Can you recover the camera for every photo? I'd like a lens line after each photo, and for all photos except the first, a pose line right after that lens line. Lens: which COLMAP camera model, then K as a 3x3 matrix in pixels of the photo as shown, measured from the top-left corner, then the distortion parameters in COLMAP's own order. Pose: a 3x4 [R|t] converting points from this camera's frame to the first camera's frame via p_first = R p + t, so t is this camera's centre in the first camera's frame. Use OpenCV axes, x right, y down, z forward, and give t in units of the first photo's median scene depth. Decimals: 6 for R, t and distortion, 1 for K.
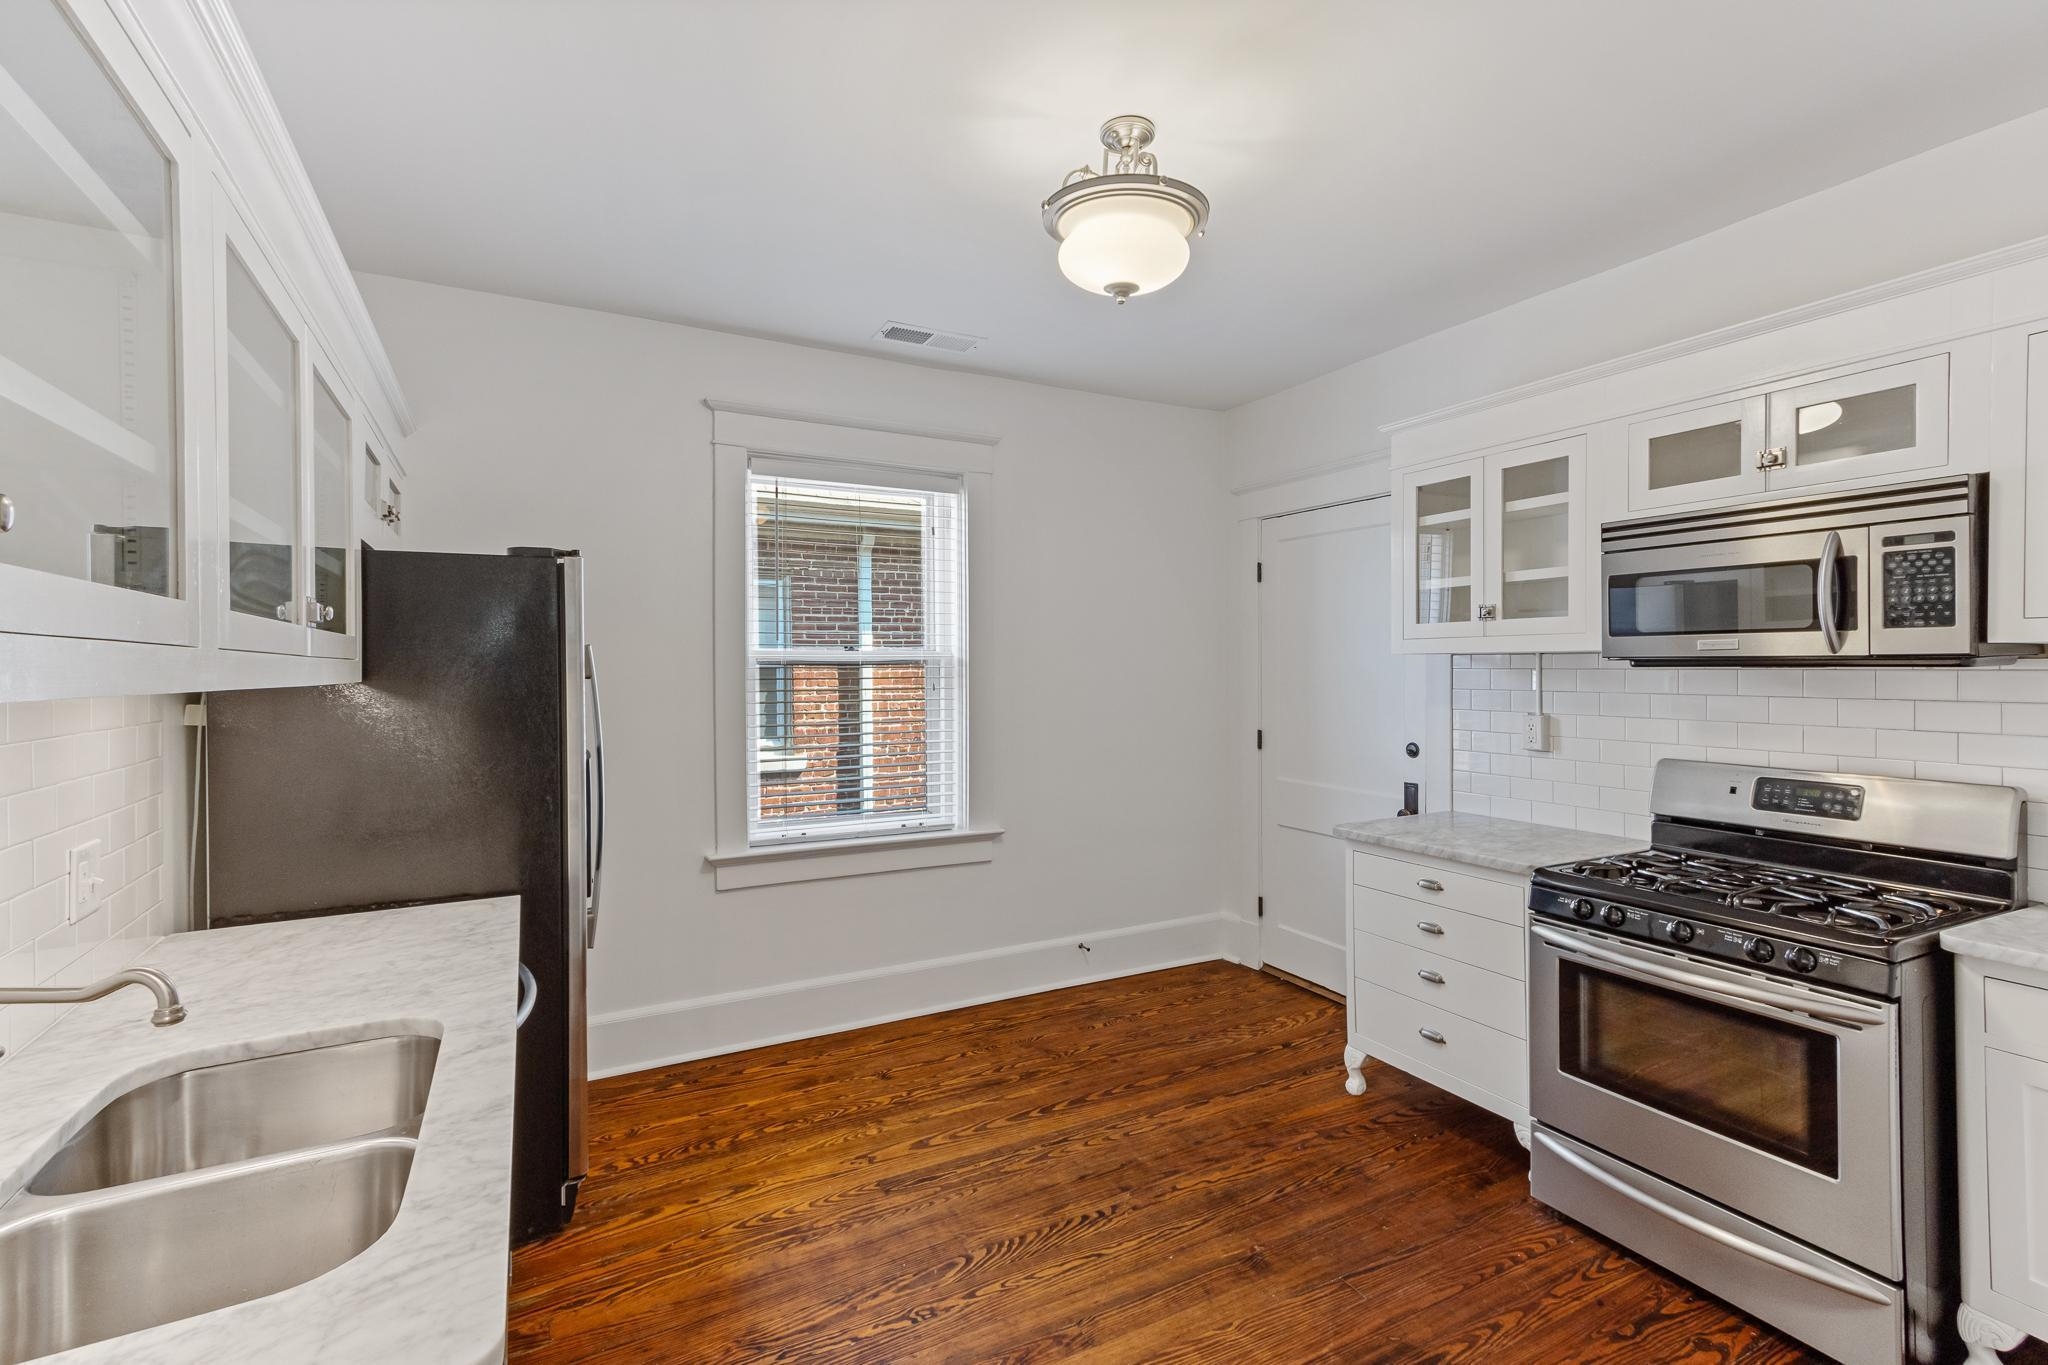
lens RADIAL K [[940.4, 0, 1013.5], [0, 940.4, 675.2], [0, 0, 1]] dist [0.026511, 0.000006]
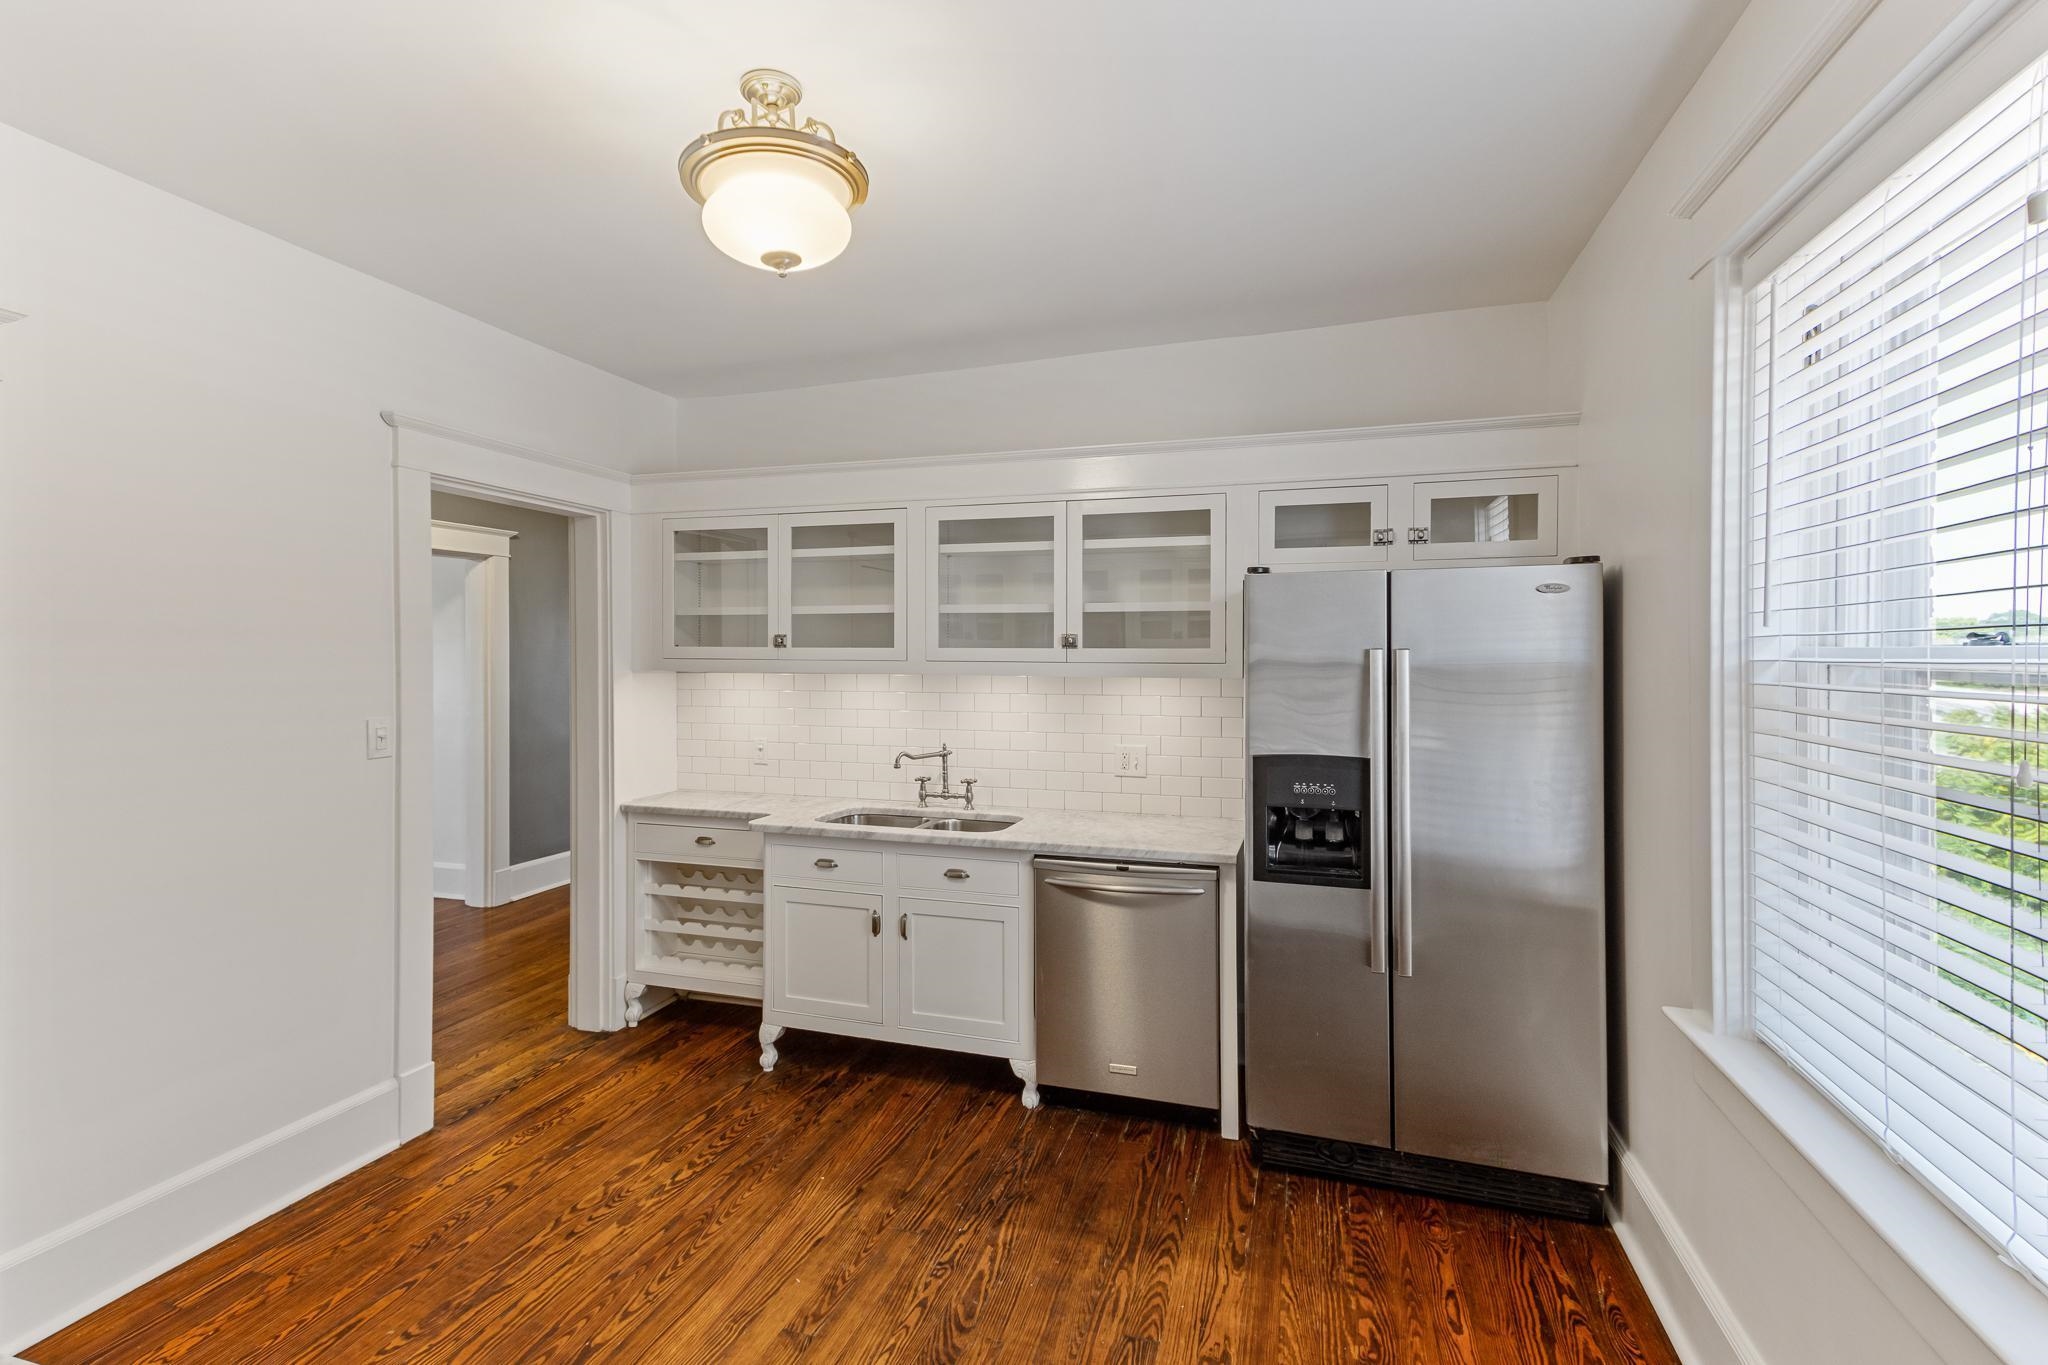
lens RADIAL K [[962.2, 0, 1024.1], [0, 962.2, 667.5], [0, 0, 1]] dist [0.024862, -0.000937]
pose [[-0.711257, 0.016797, -0.702732, 0.402157], [-0.005795, 0.999540, 0.029756, -0.034995], [0.702909, 0.025237, -0.710832, 1.221801]]
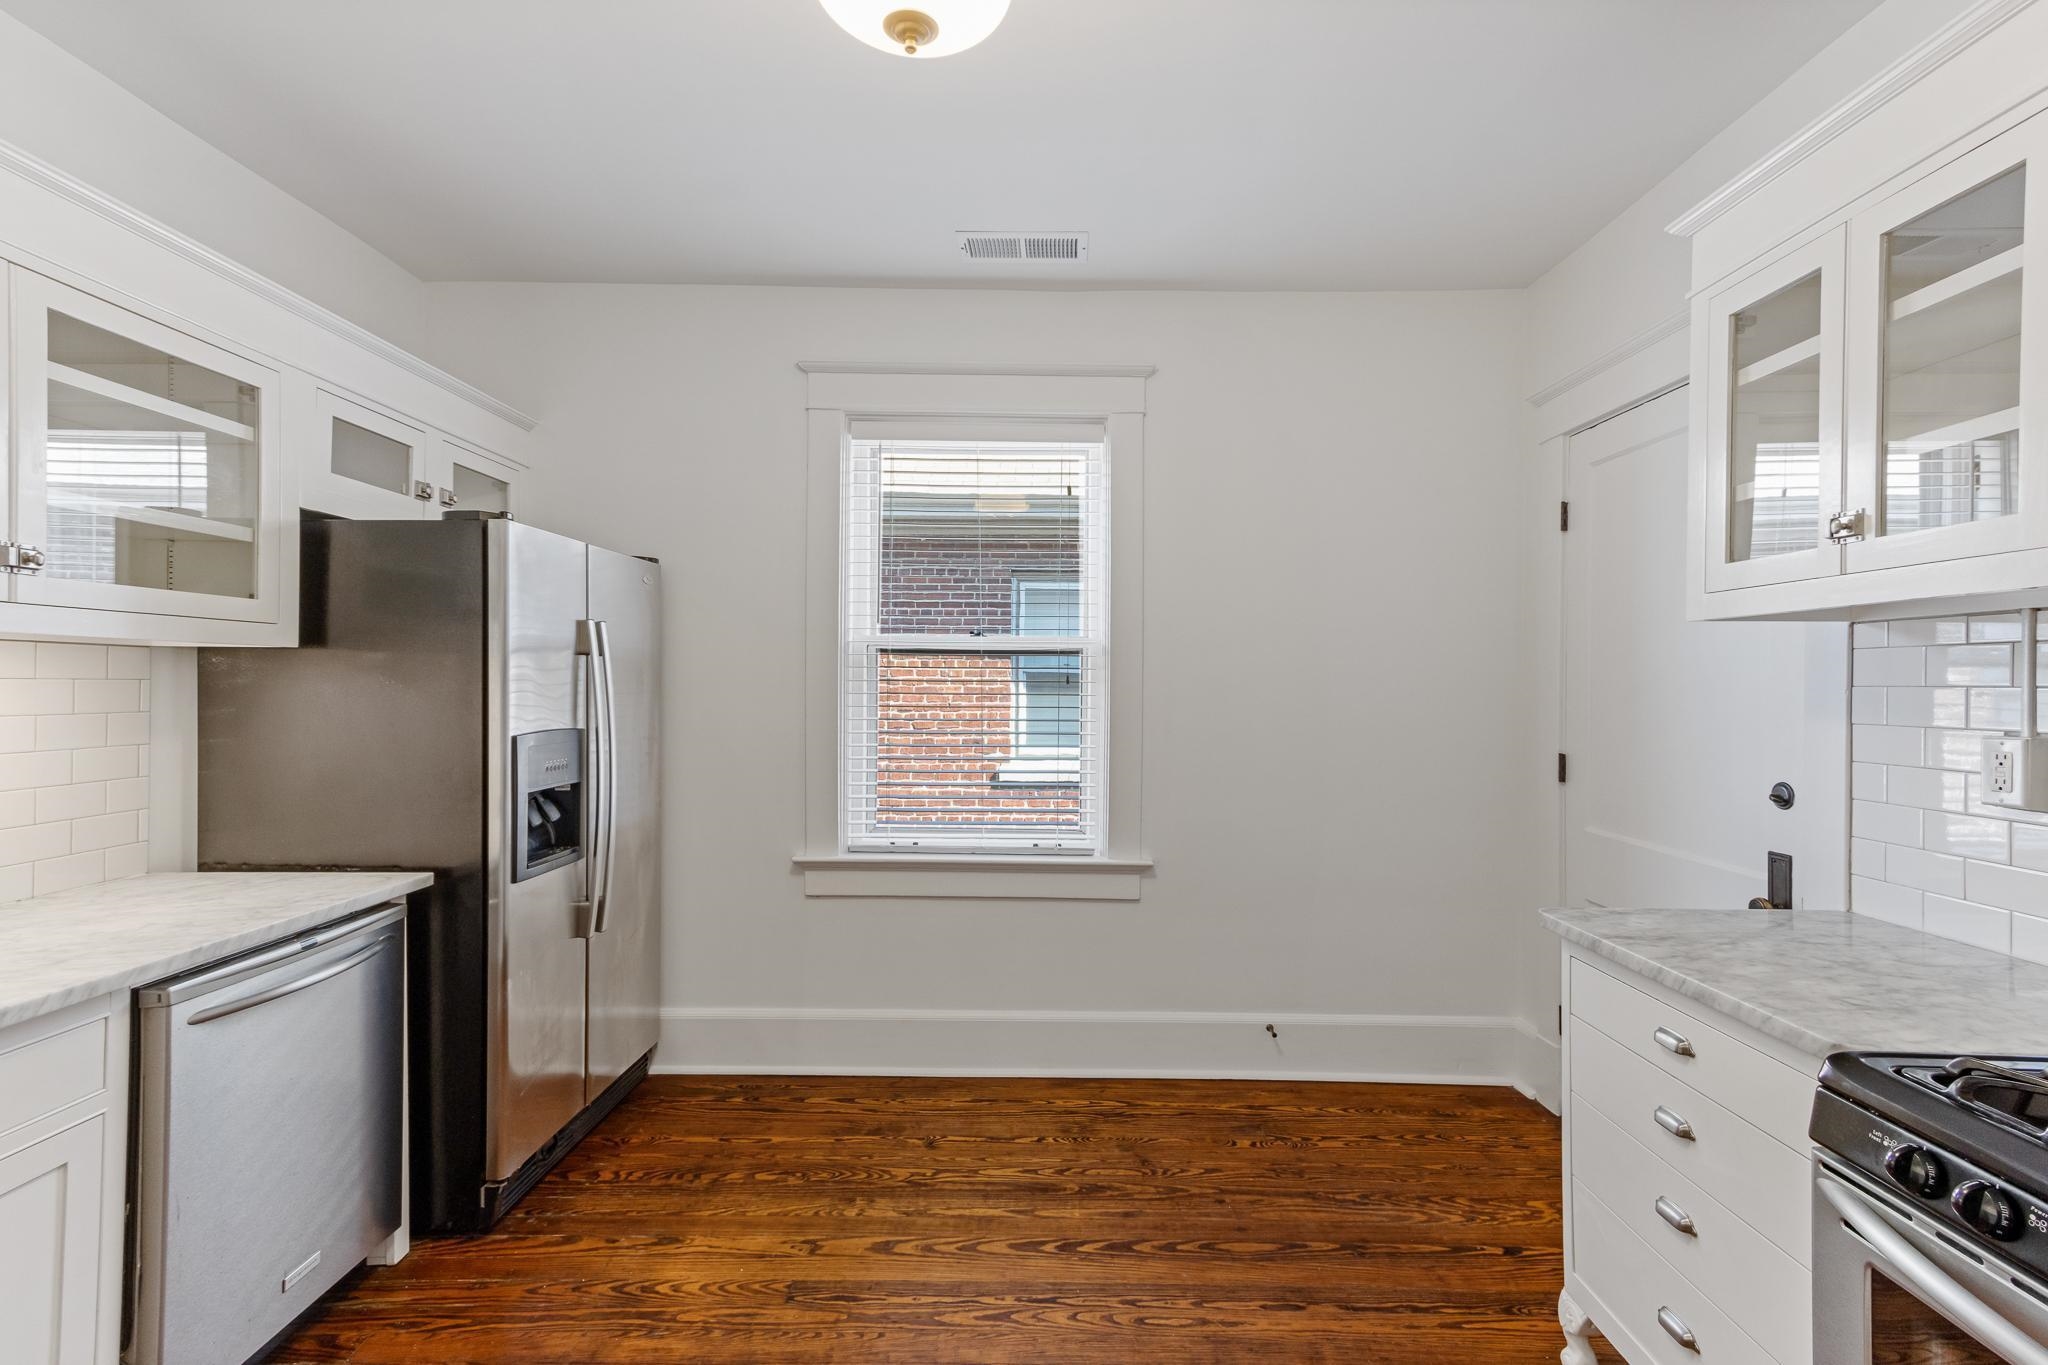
lens RADIAL K [[940.3, 0, 1021.1], [0, 940.3, 685.4], [0, 0, 1]] dist [0.028343, -0.002325]
pose [[0.880163, 0.012934, -0.474495, 0.330112], [-0.017298, 0.999839, -0.004832, 0.027003], [0.474356, 0.012461, 0.880245, 0.313064]]
